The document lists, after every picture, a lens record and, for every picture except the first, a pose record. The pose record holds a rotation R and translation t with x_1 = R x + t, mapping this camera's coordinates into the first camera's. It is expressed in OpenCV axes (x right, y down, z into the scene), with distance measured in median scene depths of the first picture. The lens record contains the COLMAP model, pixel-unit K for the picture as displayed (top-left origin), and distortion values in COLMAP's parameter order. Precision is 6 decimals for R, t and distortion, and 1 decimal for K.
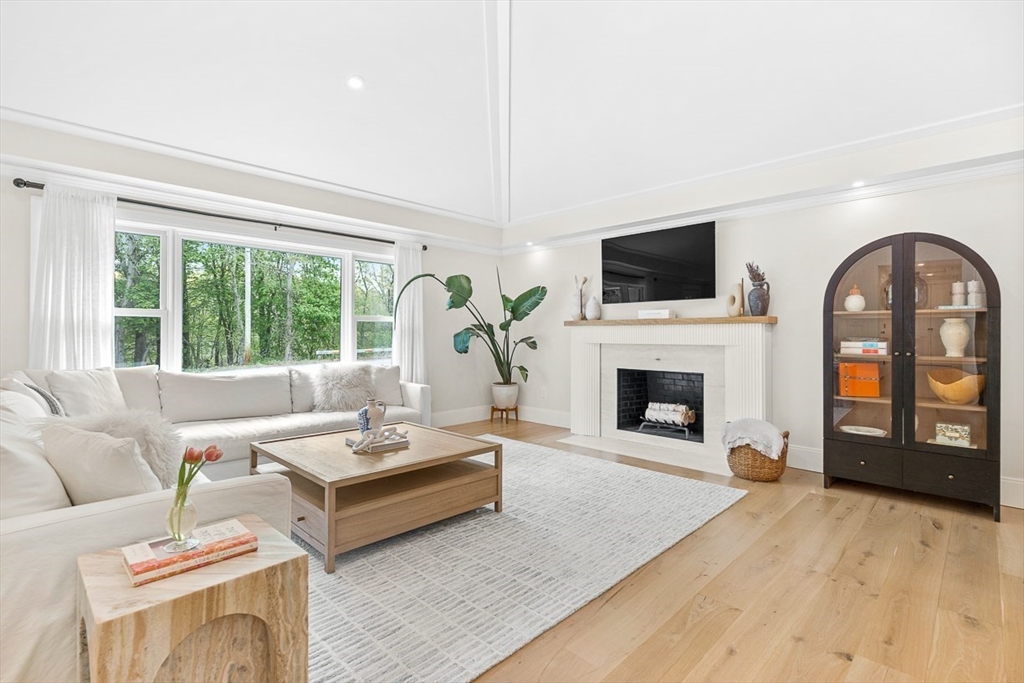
lens RADIAL K [[481.3, 0, 511.9], [0, 481.3, 328.3], [0, 0, 1]] dist [-0.001753, 0.000252]
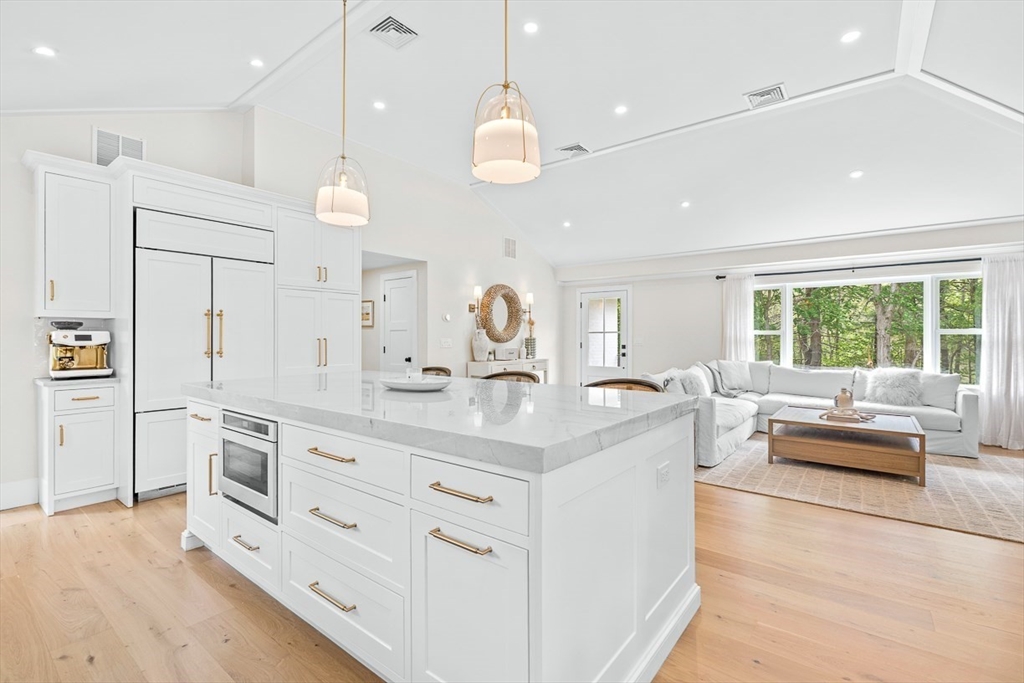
lens RADIAL K [[463.3, 0, 515.1], [0, 463.3, 333.3], [0, 0, 1]] dist [-0.000488, -0.000129]
pose [[0.120475, -0.011407, -0.992651, 0.664866], [0.009136, 0.999904, -0.010381, -0.015987], [0.992674, -0.007818, 0.120568, -0.141499]]
